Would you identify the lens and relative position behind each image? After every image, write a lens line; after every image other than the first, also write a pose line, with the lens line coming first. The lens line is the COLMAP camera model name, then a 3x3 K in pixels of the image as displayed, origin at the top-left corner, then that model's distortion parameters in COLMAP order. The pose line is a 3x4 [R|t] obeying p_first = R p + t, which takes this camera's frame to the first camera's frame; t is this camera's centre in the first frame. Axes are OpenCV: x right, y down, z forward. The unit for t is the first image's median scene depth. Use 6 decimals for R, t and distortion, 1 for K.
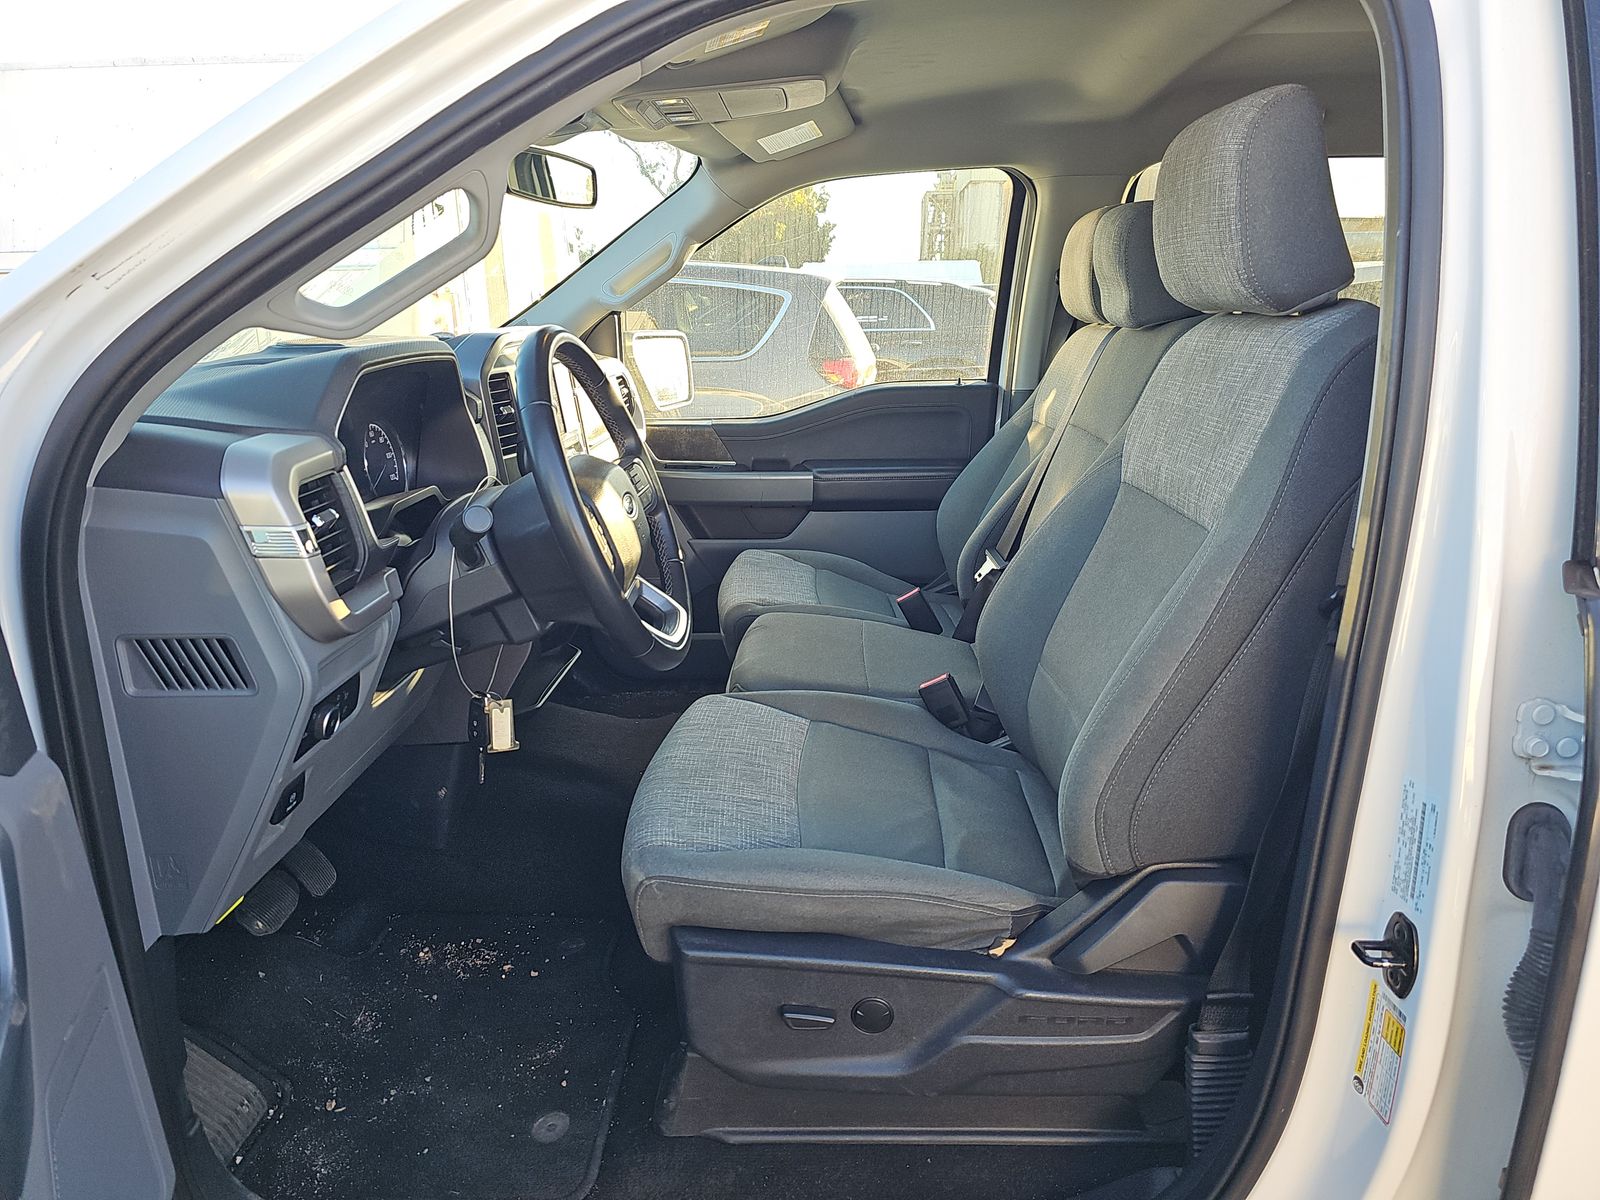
lens RADIAL K [[1061.1, 0, 798.9], [0, 1061.1, 591.5], [0, 0, 1]] dist [0.033588, -0.029791]
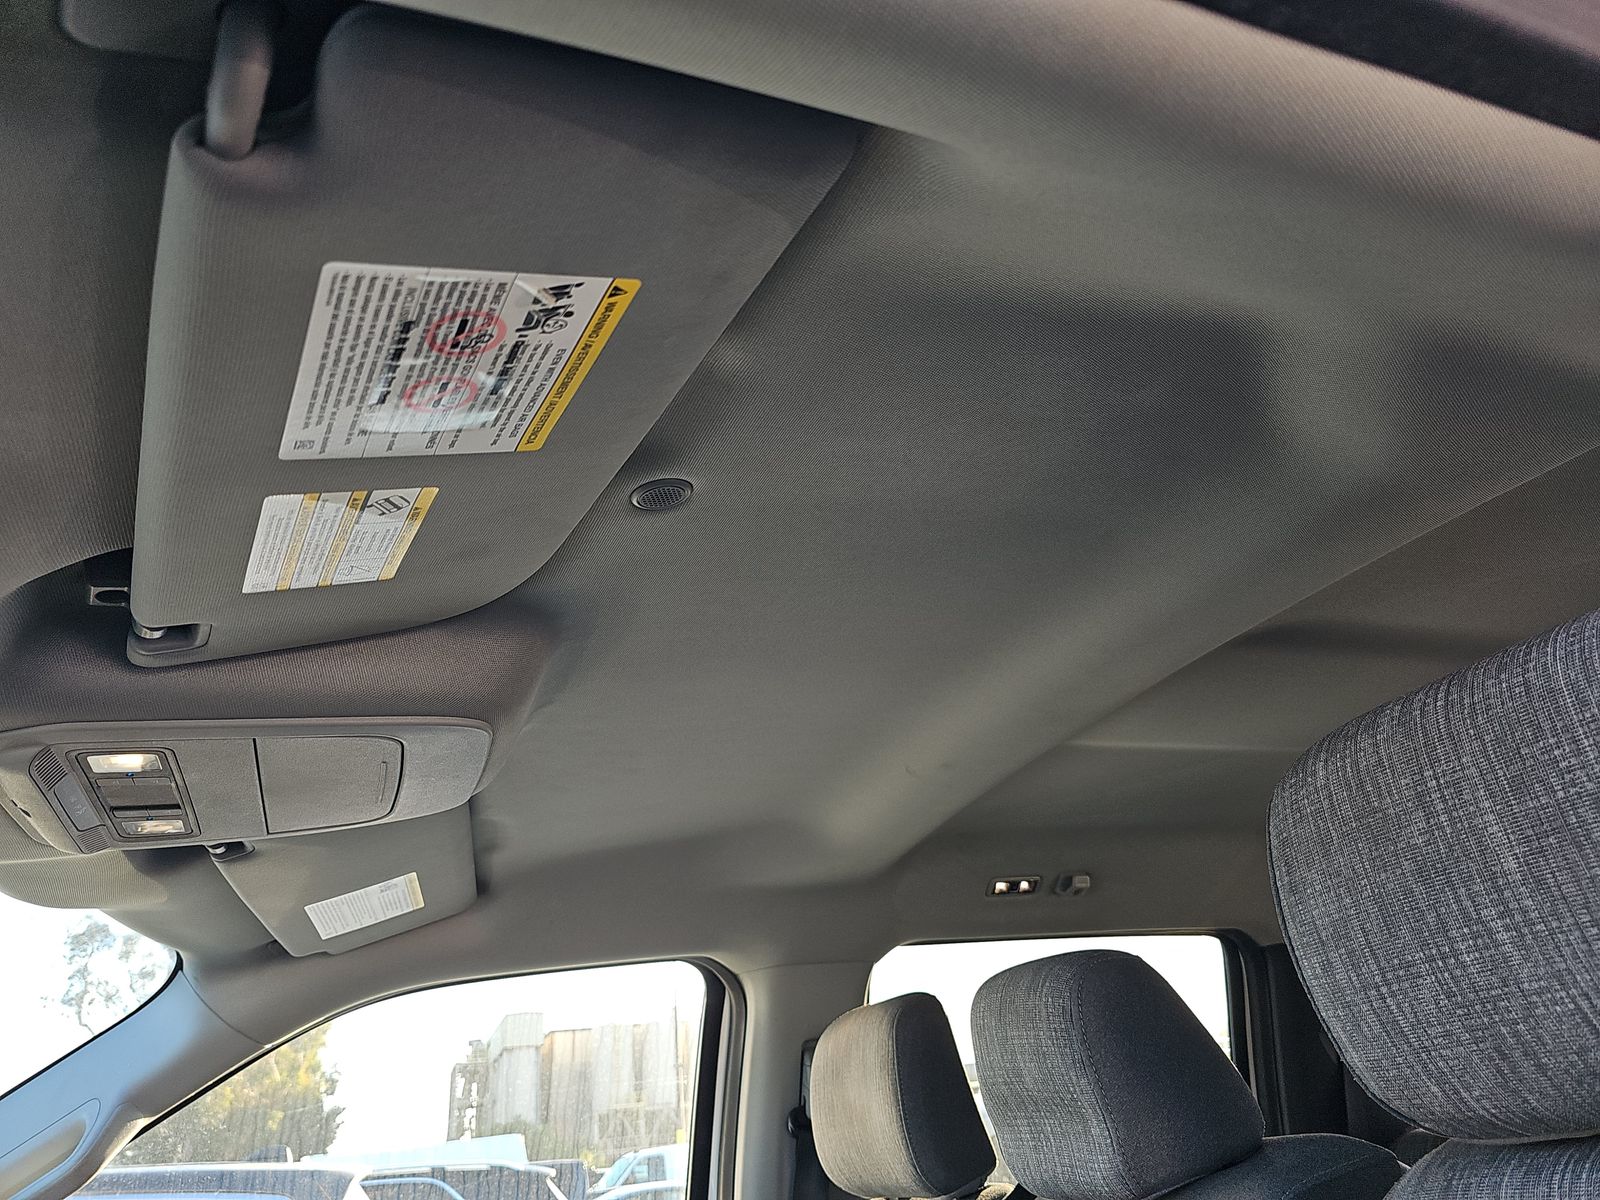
lens RADIAL K [[1061.1, 0, 806.9], [0, 1061.1, 598.4], [0, 0, 1]] dist [0.033588, -0.029791]
pose [[0.916570, 0.103556, 0.386232, -0.026941], [0.192475, 0.732379, -0.653126, -0.108306], [-0.350504, 0.672976, 0.651345, 0.374032]]
